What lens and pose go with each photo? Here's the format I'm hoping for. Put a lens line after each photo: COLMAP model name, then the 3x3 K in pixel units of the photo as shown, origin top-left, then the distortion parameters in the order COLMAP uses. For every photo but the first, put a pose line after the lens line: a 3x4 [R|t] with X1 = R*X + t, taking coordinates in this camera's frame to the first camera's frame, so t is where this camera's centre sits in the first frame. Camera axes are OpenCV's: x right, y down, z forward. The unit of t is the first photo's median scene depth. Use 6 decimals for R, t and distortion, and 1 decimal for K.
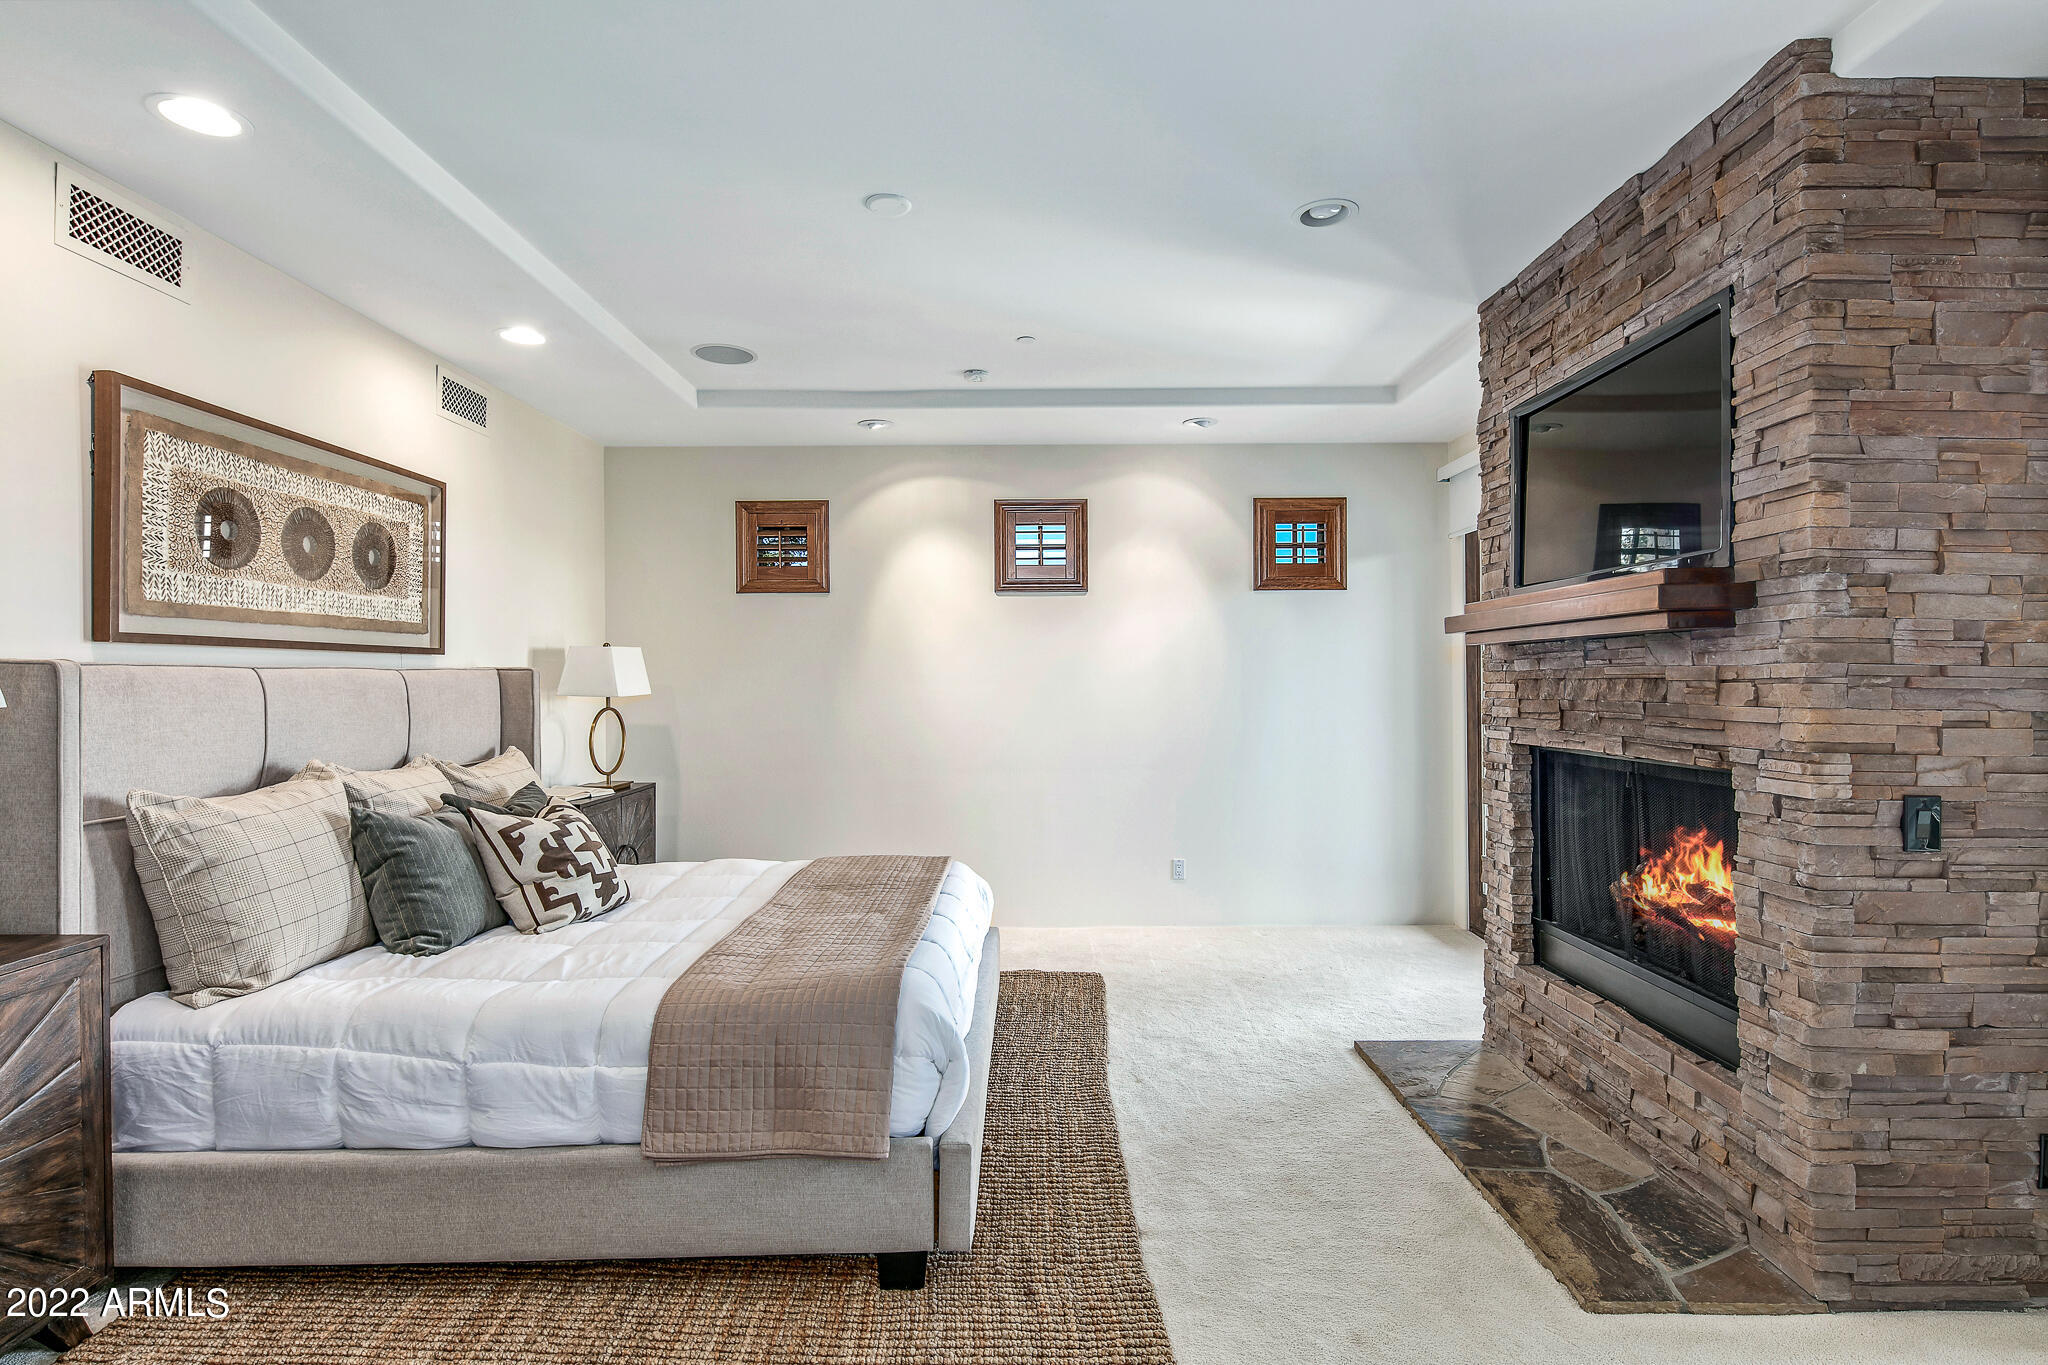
lens RADIAL K [[996.8, 0, 1028.2], [0, 996.8, 686.4], [0, 0, 1]] dist [0.003971, -0.004701]
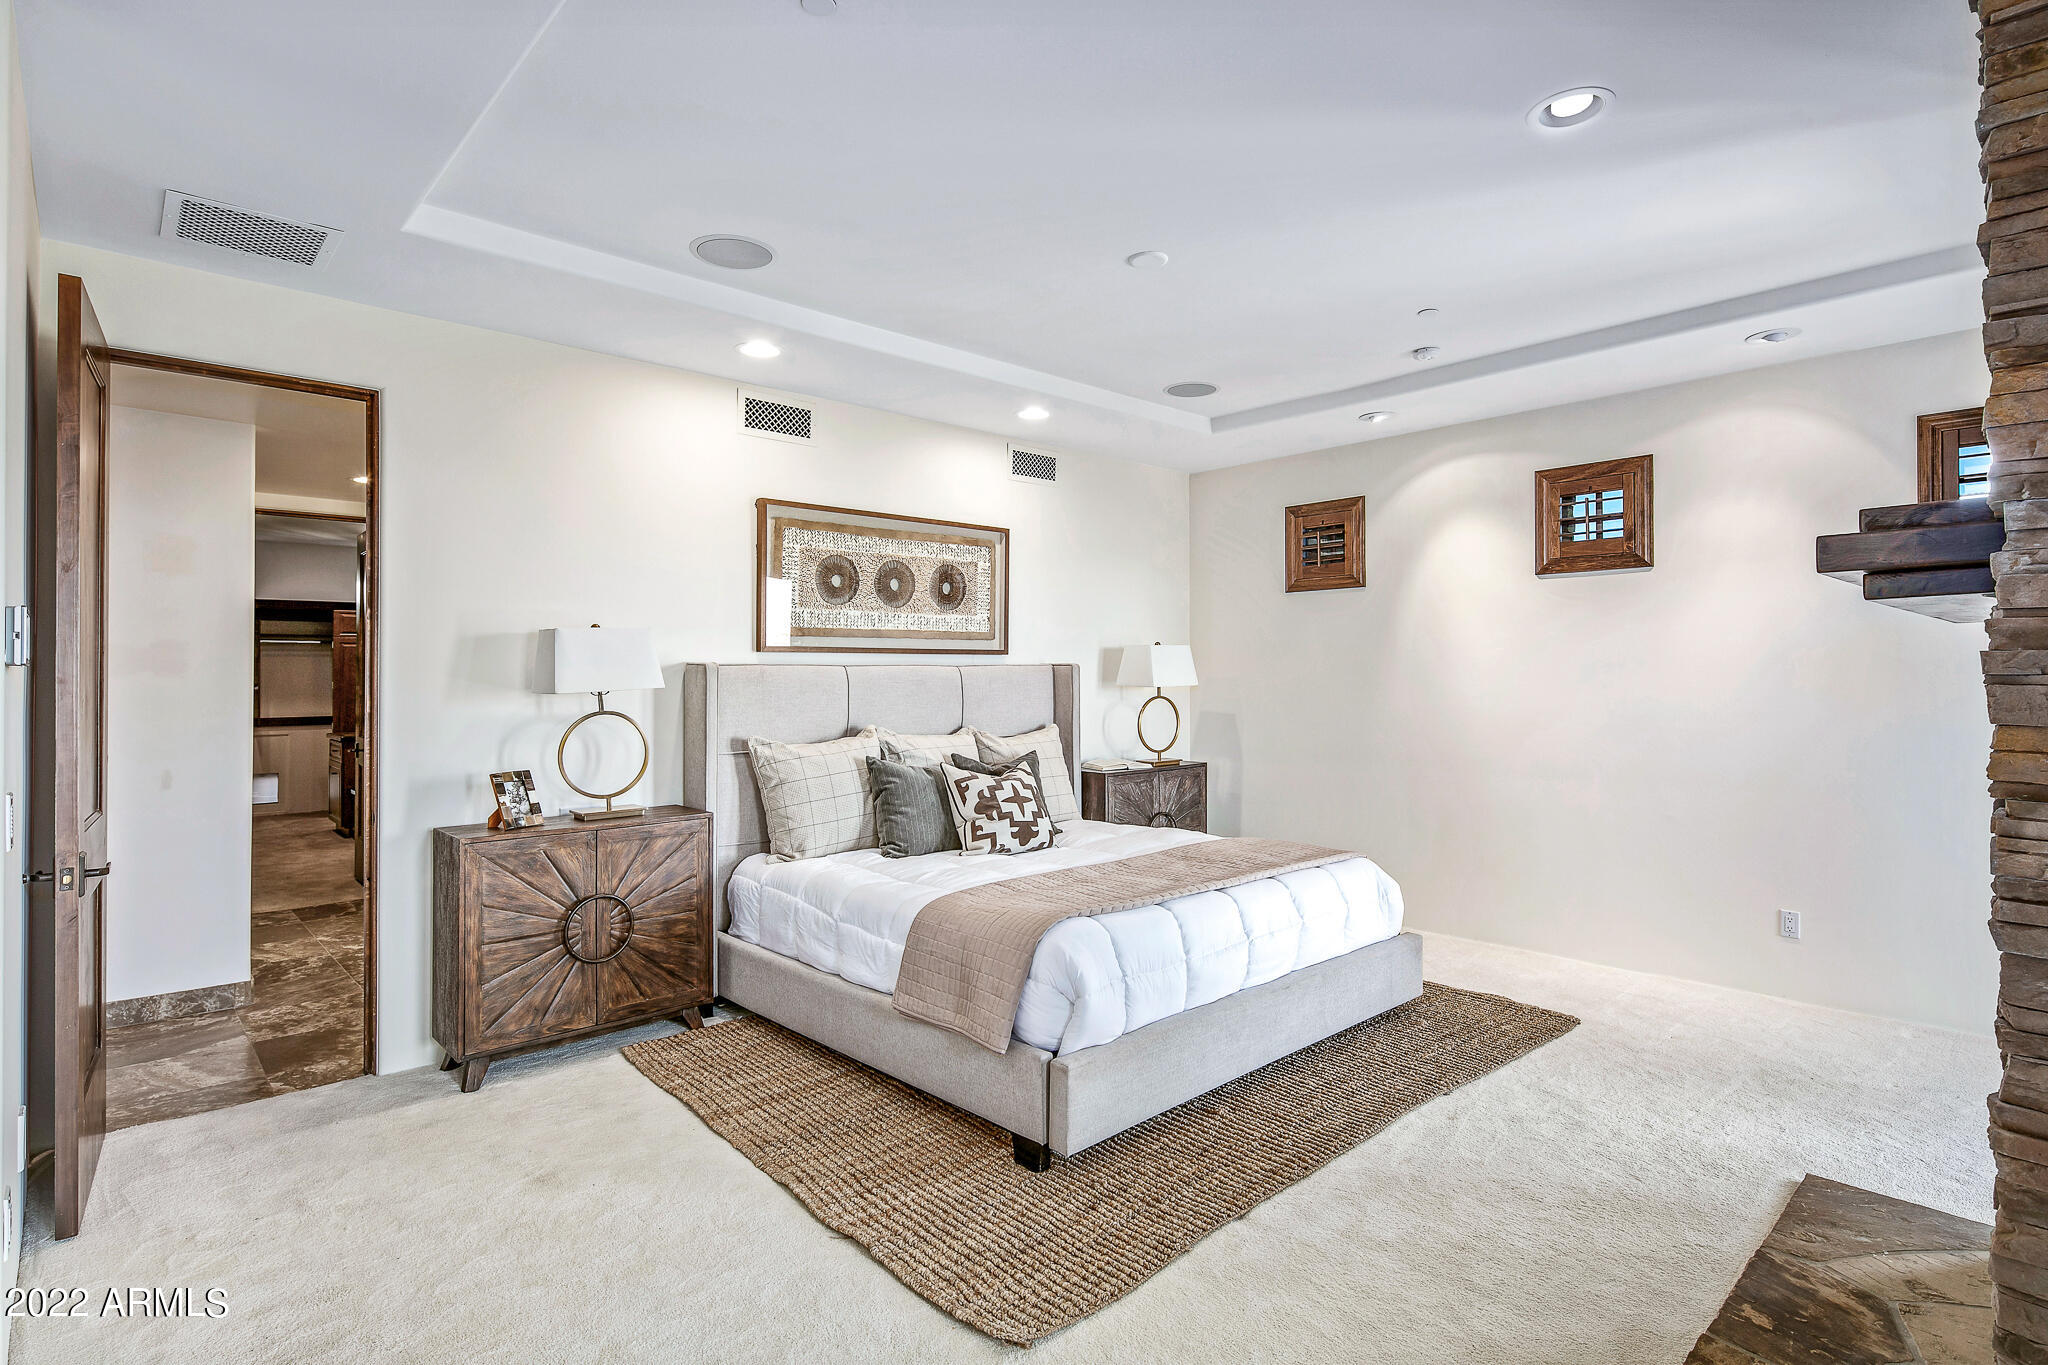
lens RADIAL K [[996.8, 0, 1021.6], [0, 996.8, 668.3], [0, 0, 1]] dist [0.003971, -0.004701]
pose [[0.687067, -0.002261, -0.726591, 0.555428], [-0.005122, 0.999955, -0.007955, -0.003115], [0.726576, 0.009187, 0.687025, 0.102940]]
